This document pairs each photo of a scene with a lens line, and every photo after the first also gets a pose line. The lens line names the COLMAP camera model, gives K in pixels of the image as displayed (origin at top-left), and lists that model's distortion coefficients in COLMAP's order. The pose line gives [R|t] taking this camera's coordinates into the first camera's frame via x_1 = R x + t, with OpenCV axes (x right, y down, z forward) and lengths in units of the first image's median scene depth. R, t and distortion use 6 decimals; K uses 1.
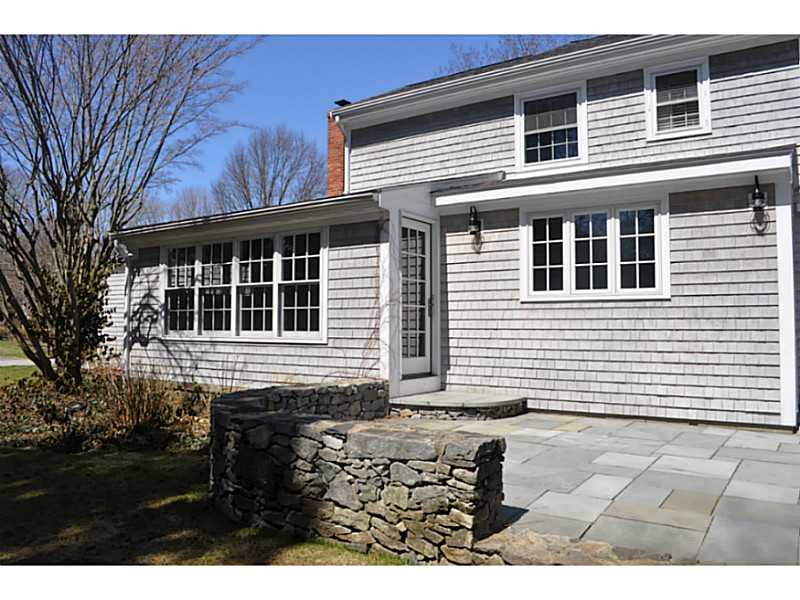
lens RADIAL K [[627.0, 0, 400.0], [0, 627.0, 300.0], [0, 0, 1]] dist [-0.079122, -0.000120]
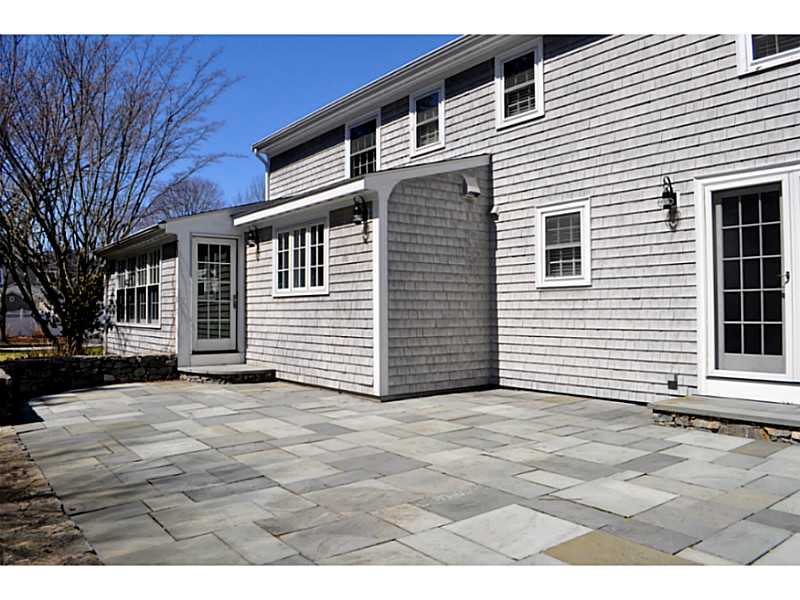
lens RADIAL K [[627.0, 0, 400.0], [0, 627.0, 300.0], [0, 0, 1]] dist [-0.079122, -0.000120]
pose [[0.947271, -0.013243, -0.320159, 0.856087], [0.020371, 0.999613, 0.018927, -0.010173], [0.319784, -0.024451, 0.947175, -0.157914]]
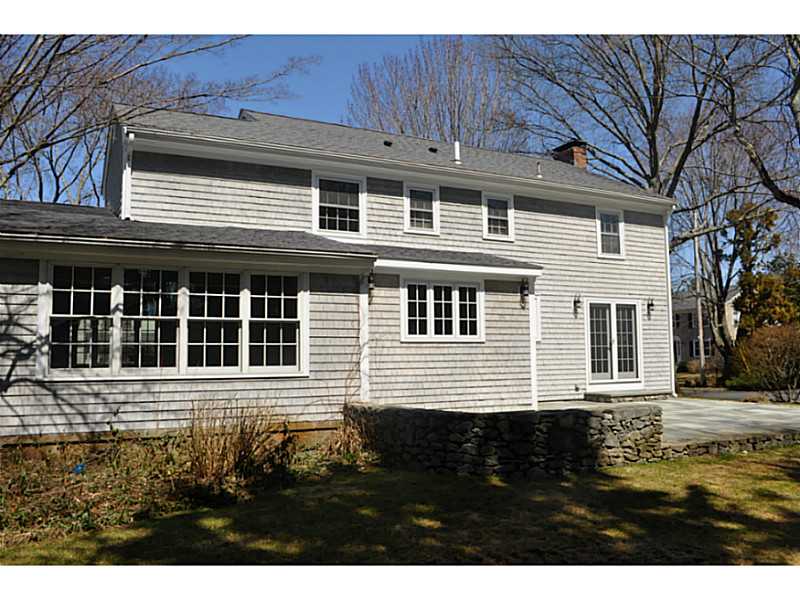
lens RADIAL K [[680.1, 0, 400.0], [0, 680.1, 300.0], [0, 0, 1]] dist [-0.074937, -0.001474]
pose [[0.482075, 0.066969, 0.873567, -1.129069], [-0.024986, 0.997720, -0.062699, 0.004641], [-0.875773, 0.008399, 0.482649, 0.261730]]
